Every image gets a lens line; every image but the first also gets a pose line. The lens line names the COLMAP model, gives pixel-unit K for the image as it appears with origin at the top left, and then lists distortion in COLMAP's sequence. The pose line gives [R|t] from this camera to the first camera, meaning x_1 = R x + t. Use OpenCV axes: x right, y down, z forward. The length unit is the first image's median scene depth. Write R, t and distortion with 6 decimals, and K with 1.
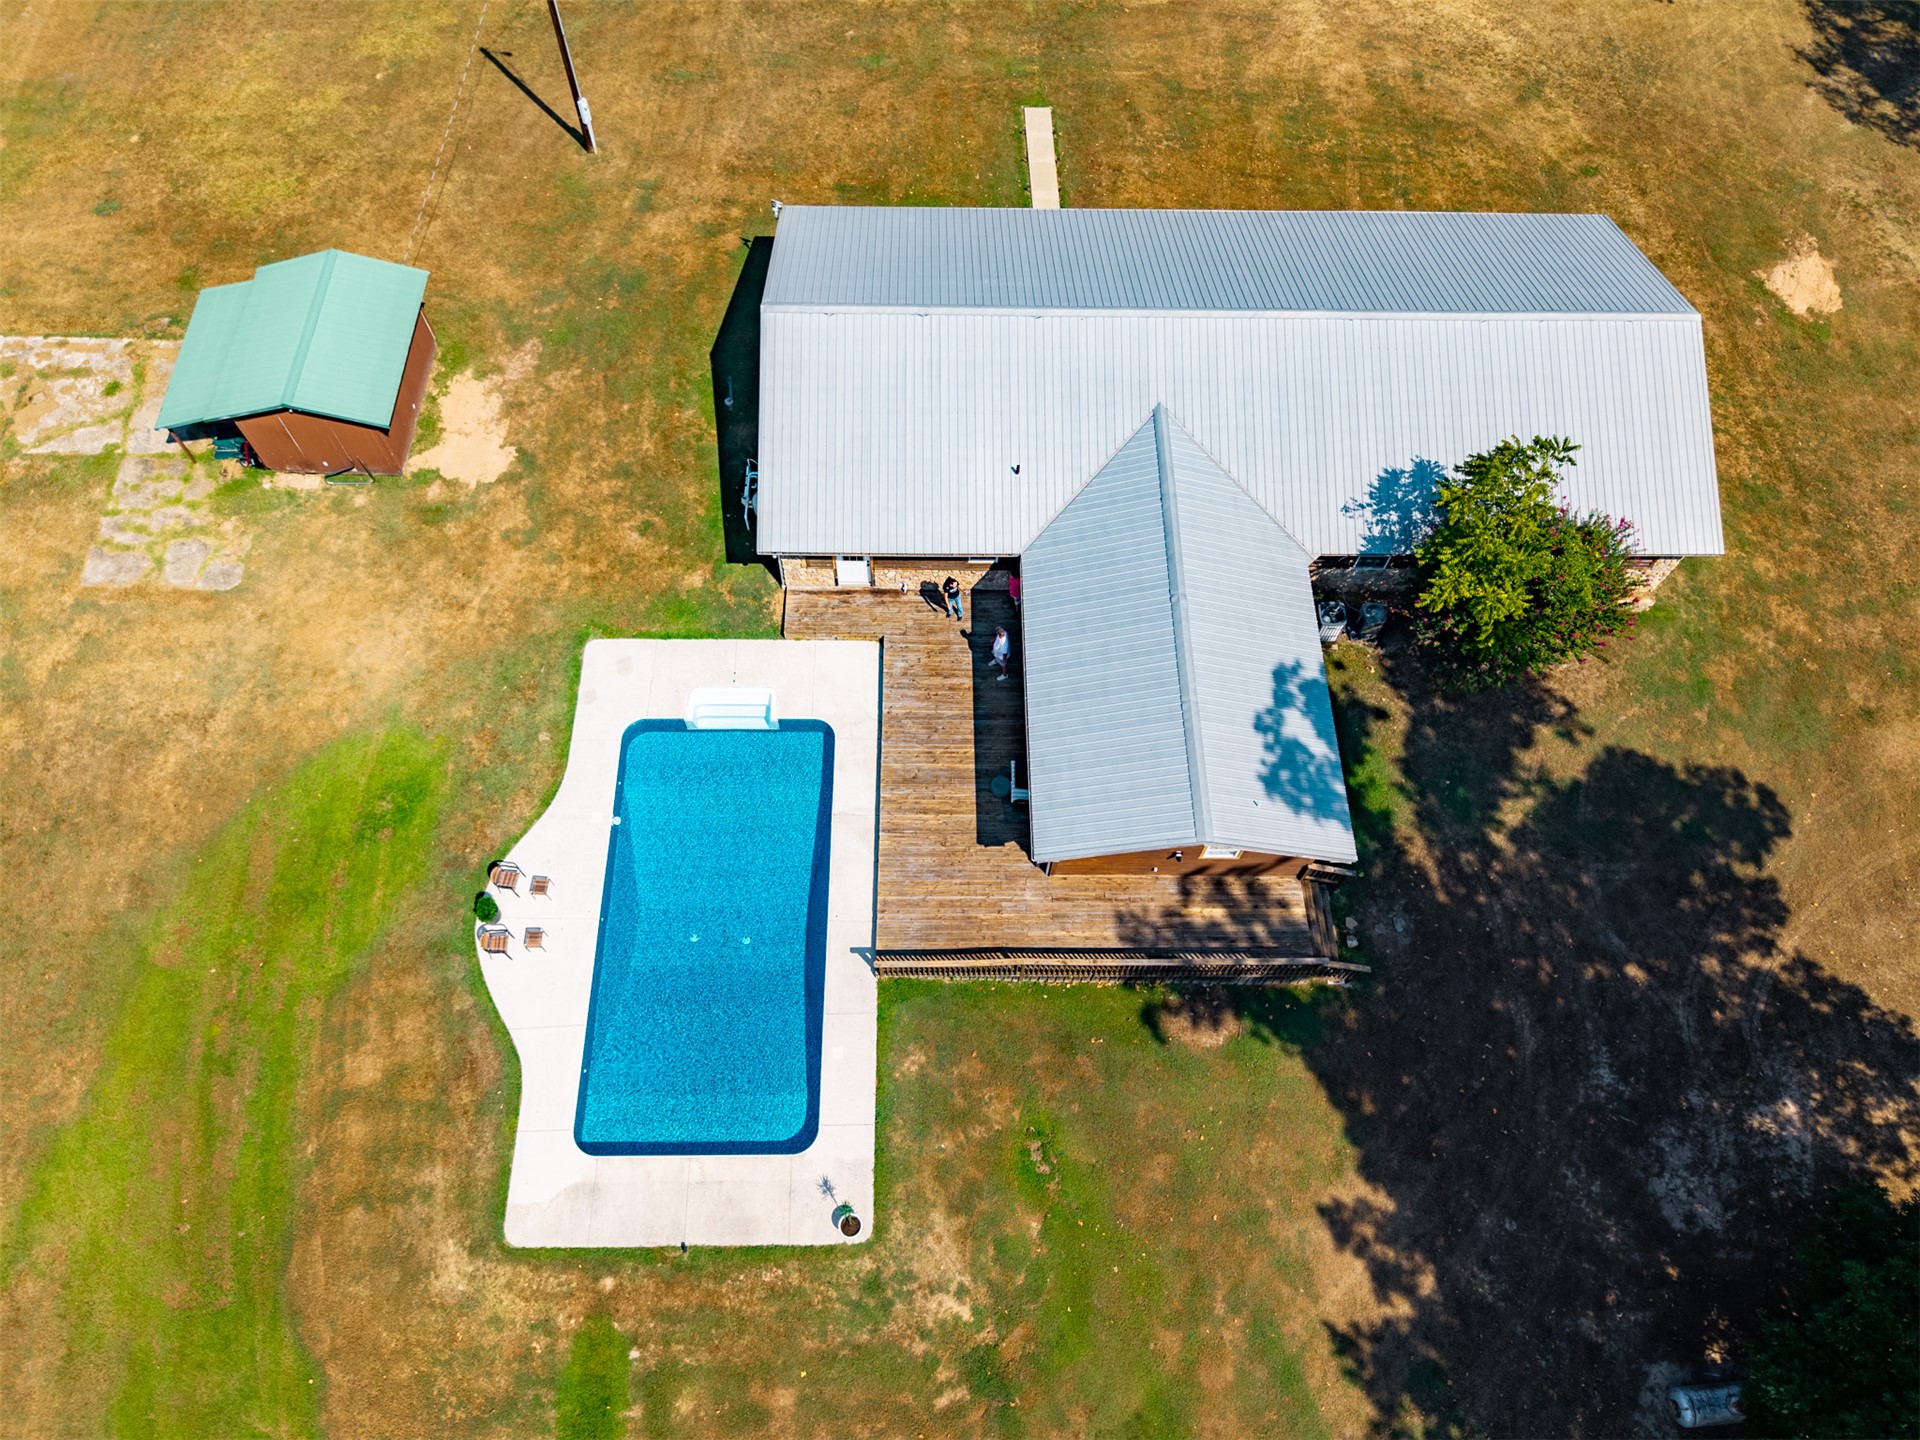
lens RADIAL K [[1356.4, 0, 979.4], [0, 1356.4, 718.4], [0, 0, 1]] dist [0.009944, -0.001076]
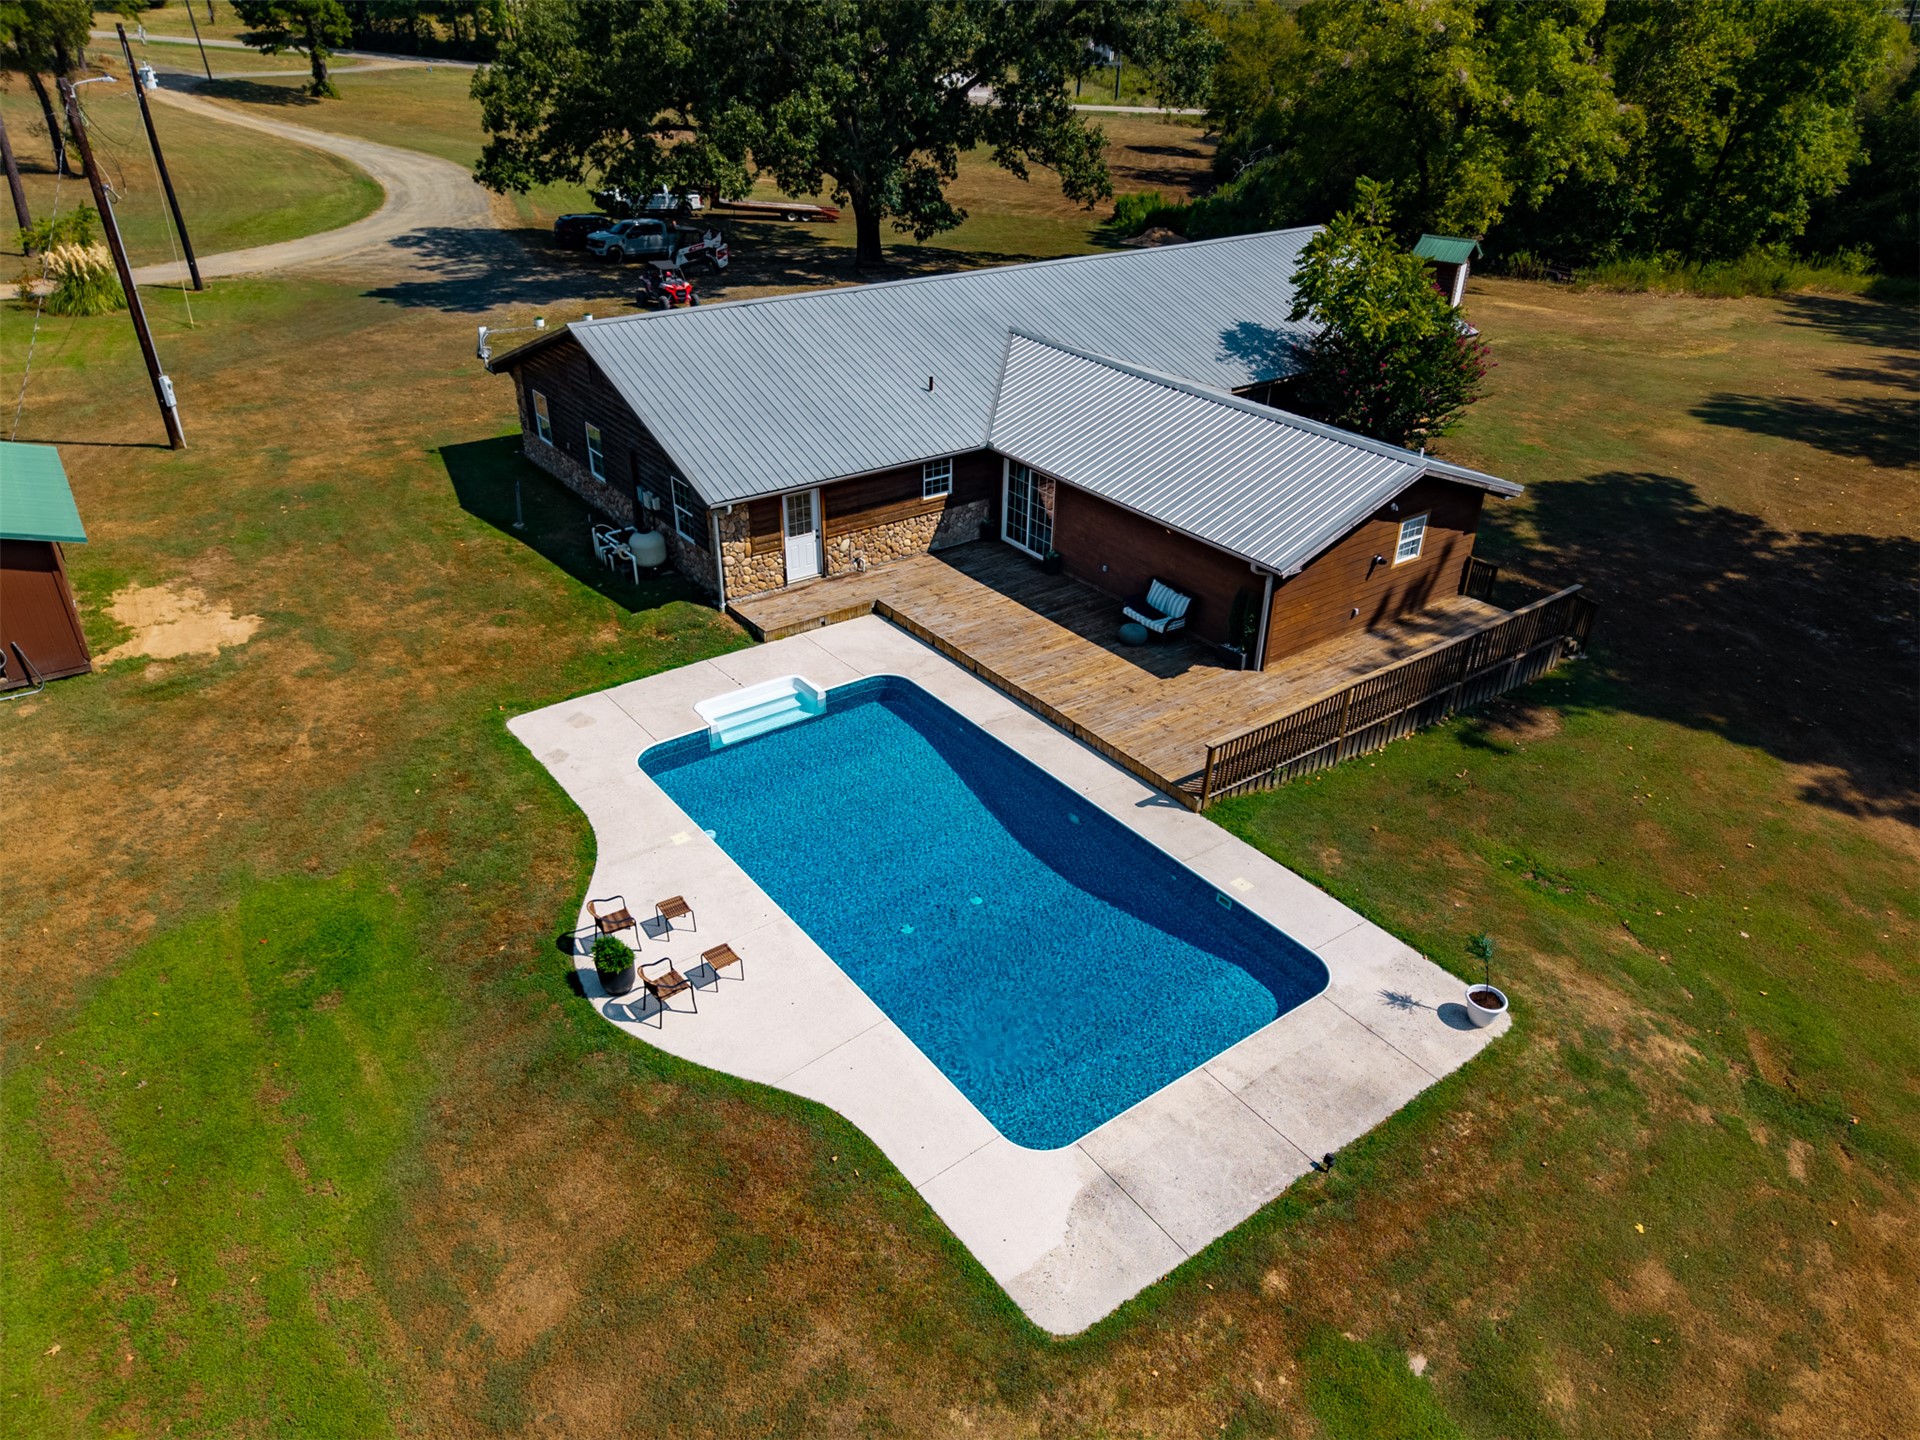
lens RADIAL K [[1293.1, 0, 960.0], [0, 1293.1, 720.0], [0, 0, 1]] dist [0.013794, -0.002296]
pose [[0.810387, -0.296787, 0.505164, -0.477376], [0.515164, 0.771627, -0.373094, 0.330399], [-0.279069, 0.562592, 0.778210, 0.487328]]
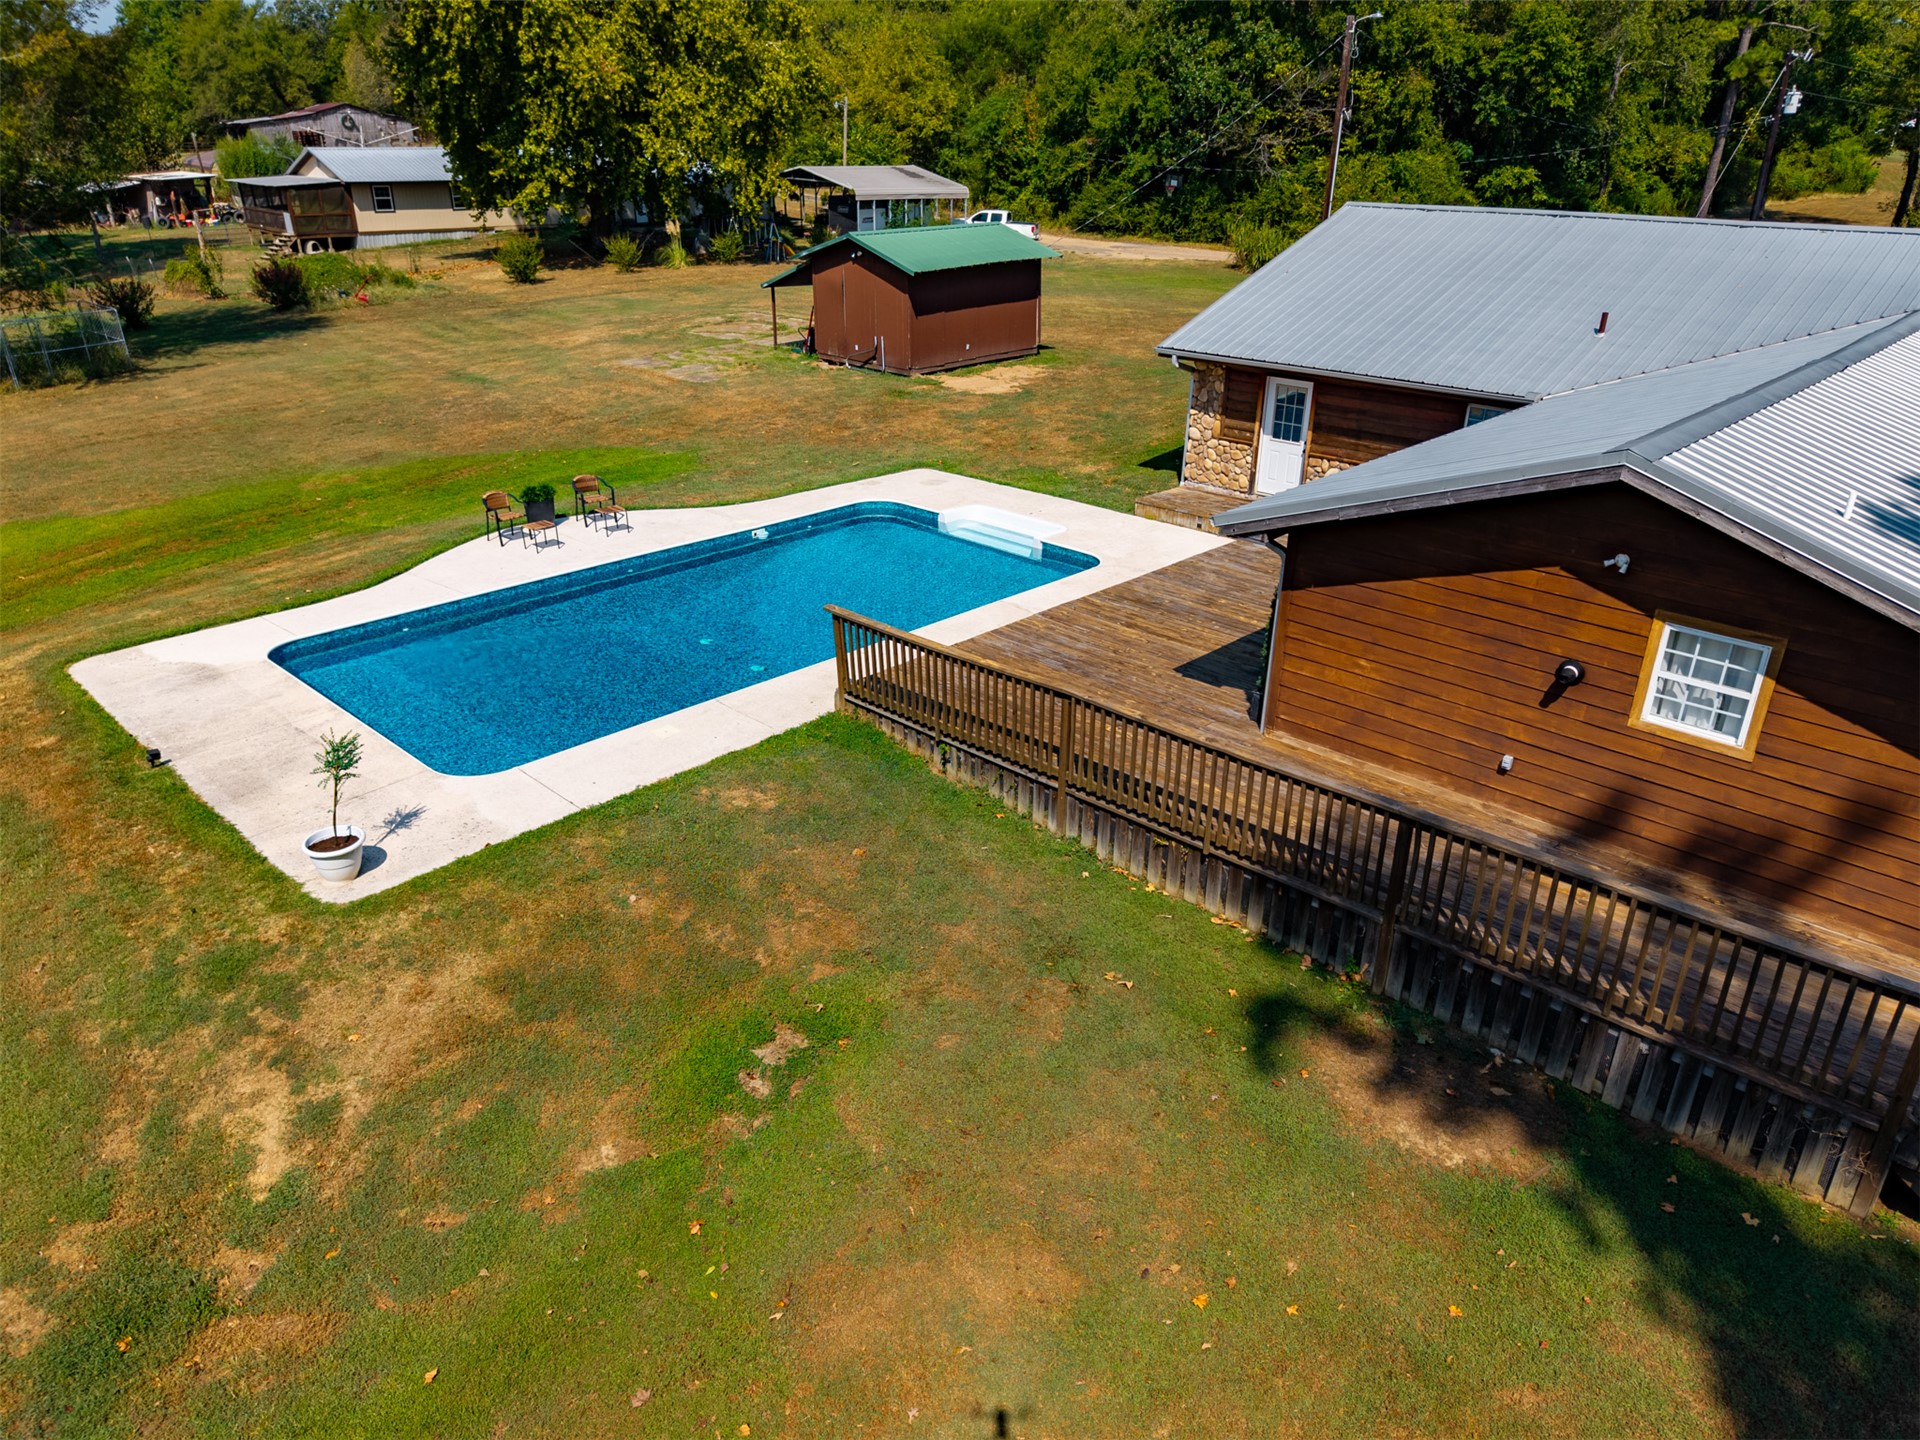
lens RADIAL K [[1293.1, 0, 960.0], [0, 1293.1, 720.0], [0, 0, 1]] dist [0.013794, -0.002296]
pose [[0.715050, 0.283078, -0.639195, 0.252655], [-0.615047, 0.689368, -0.382738, 0.339043], [0.332296, 0.666812, 0.667039, 0.687965]]
